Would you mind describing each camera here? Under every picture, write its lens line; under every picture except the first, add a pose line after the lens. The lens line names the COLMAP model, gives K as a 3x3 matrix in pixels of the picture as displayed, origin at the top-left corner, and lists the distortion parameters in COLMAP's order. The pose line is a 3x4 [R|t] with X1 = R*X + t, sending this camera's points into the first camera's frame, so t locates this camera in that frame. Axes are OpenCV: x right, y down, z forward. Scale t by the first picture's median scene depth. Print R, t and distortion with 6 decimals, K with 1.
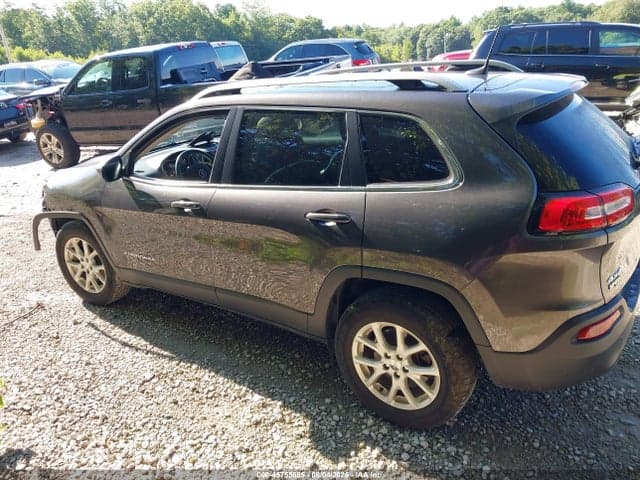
lens RADIAL K [[512.6, 0, 320.0], [0, 512.6, 240.0], [0, 0, 1]] dist [0.006461, 0.005982]
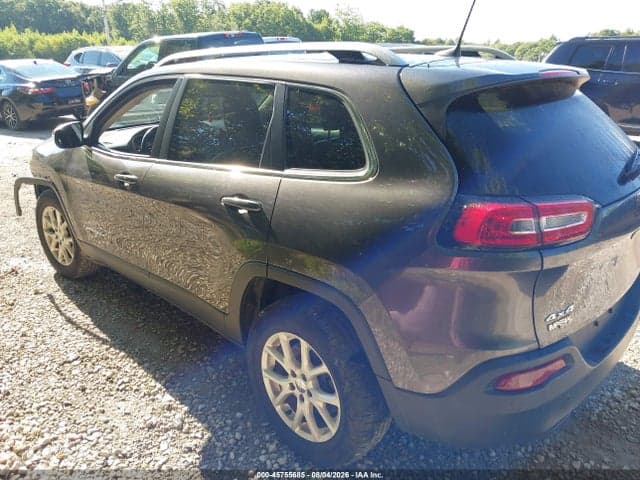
lens RADIAL K [[512.6, 0, 320.0], [0, 512.6, 240.0], [0, 0, 1]] dist [0.006461, 0.005982]
pose [[0.983371, 0.118576, -0.137551, 0.243970], [-0.120797, 0.992646, -0.007882, 0.006907], [0.135605, 0.024367, 0.990463, 0.145853]]
